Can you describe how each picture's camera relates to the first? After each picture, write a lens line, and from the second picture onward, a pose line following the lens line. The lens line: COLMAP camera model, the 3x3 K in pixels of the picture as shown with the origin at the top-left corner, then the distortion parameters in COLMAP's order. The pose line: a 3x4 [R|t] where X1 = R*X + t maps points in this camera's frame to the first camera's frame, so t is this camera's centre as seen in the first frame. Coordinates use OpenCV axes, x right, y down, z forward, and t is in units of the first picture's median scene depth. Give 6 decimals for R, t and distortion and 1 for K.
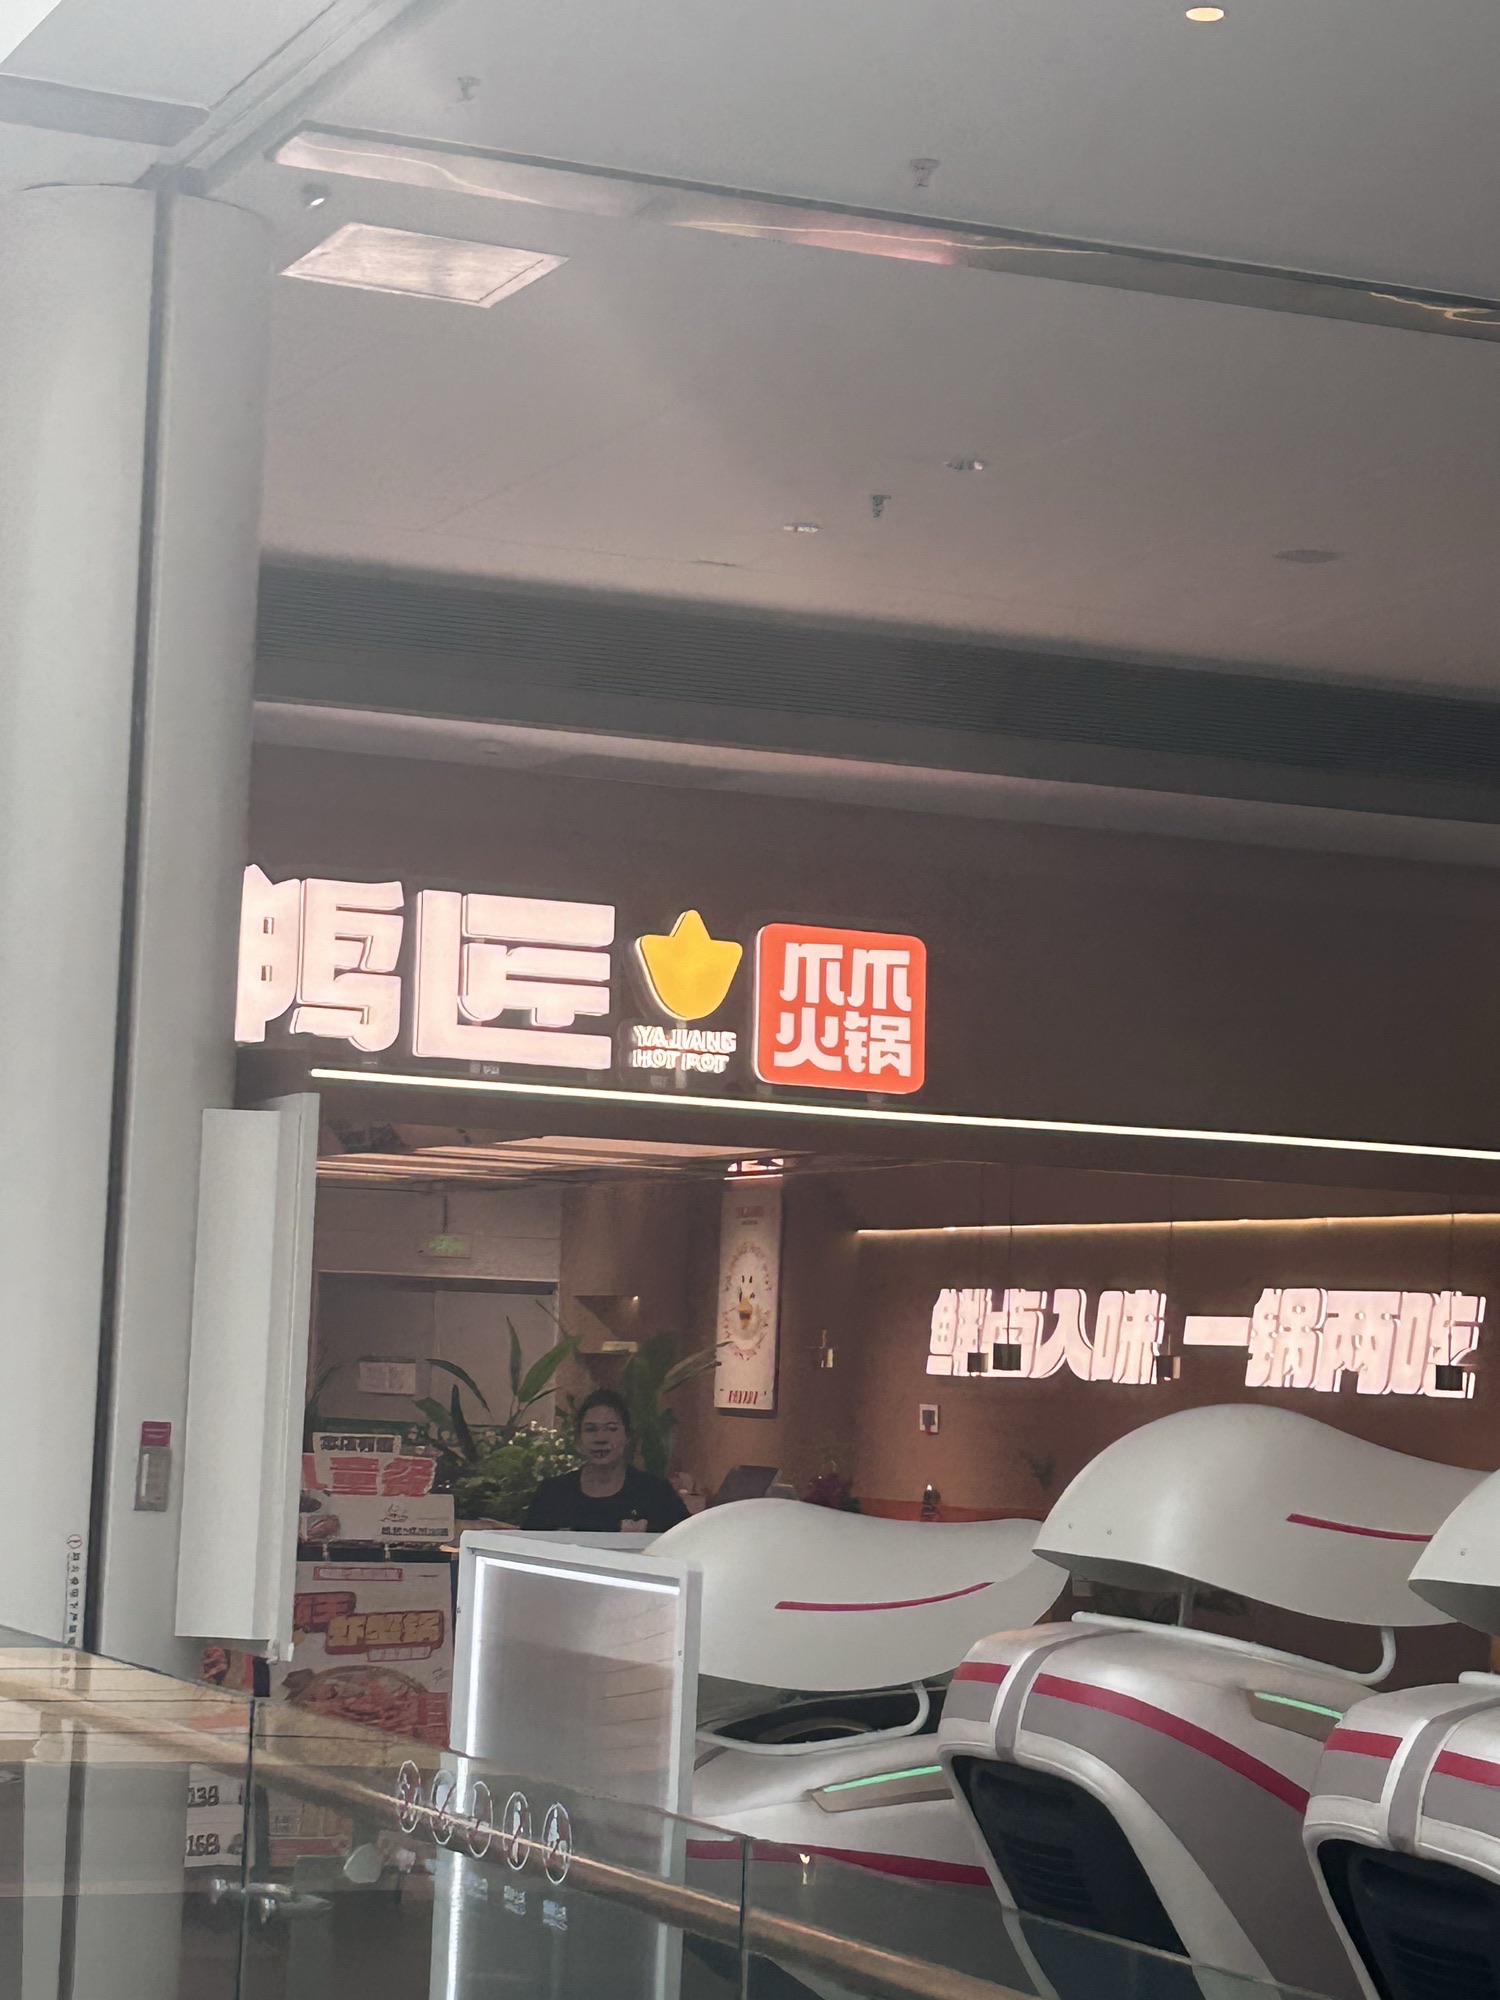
lens RADIAL K [[4193.0, 0, 638.7], [0, 4193.0, 963.4], [0, 0, 1]] dist [0.137278, 0.000000]
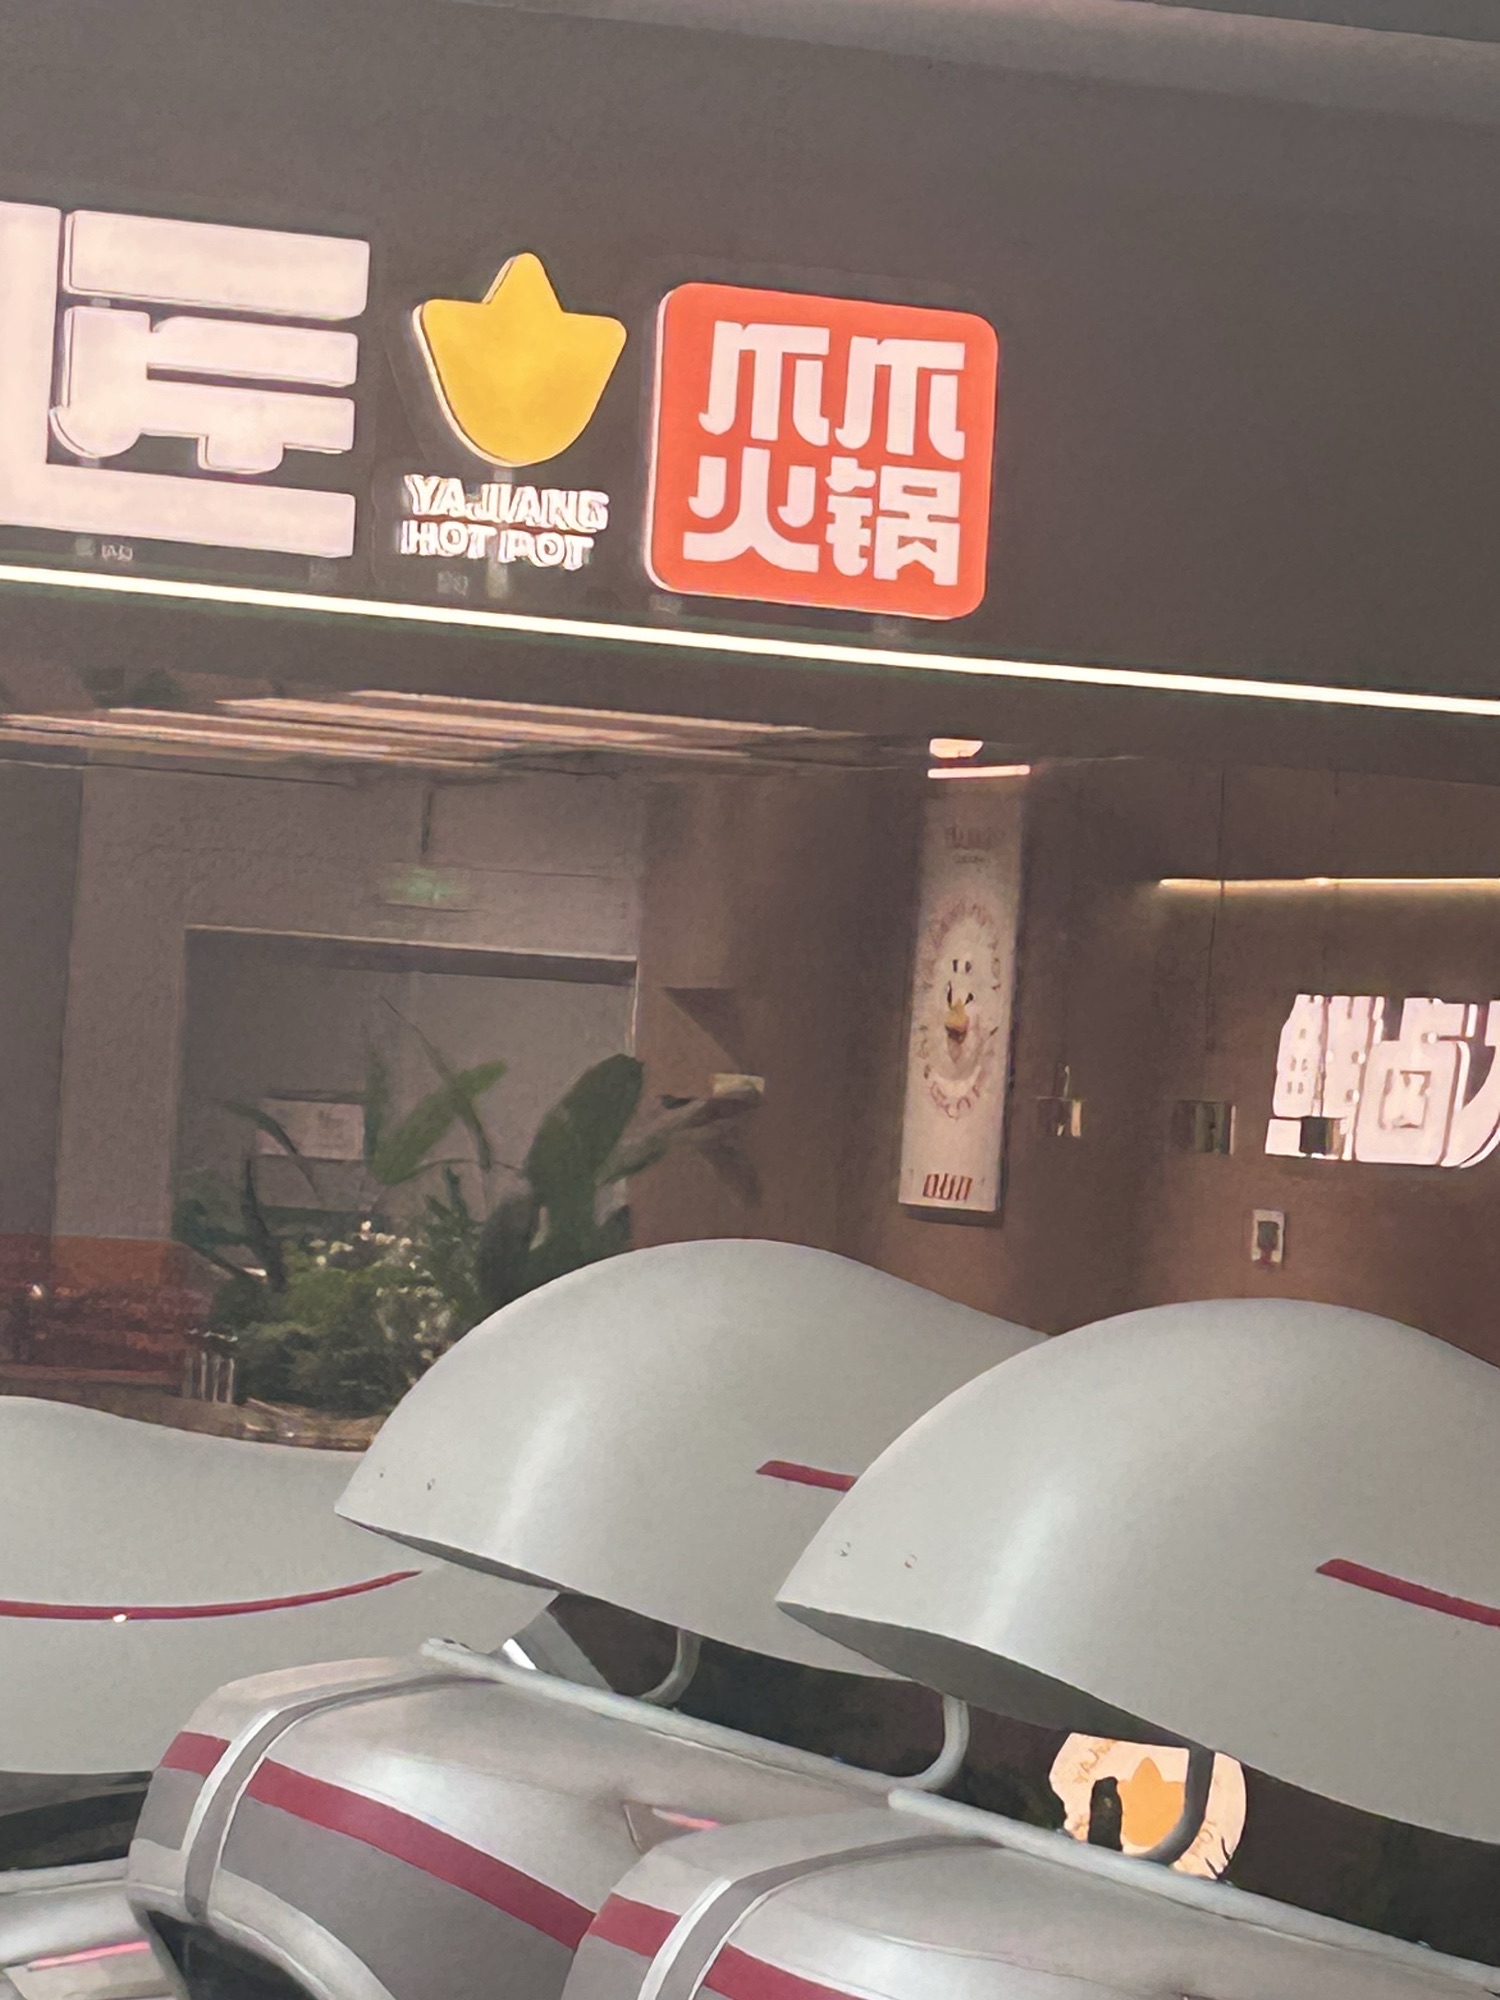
lens RADIAL K [[7801.4, 0, 754.9], [0, 7801.4, 1002.4], [0, 0, 1]] dist [0.153600, 0.000000]
pose [[0.997654, 0.028726, -0.062147, 0.101711], [-0.023556, 0.996323, 0.082379, -0.000657], [0.064285, -0.080722, 0.994661, 0.035949]]
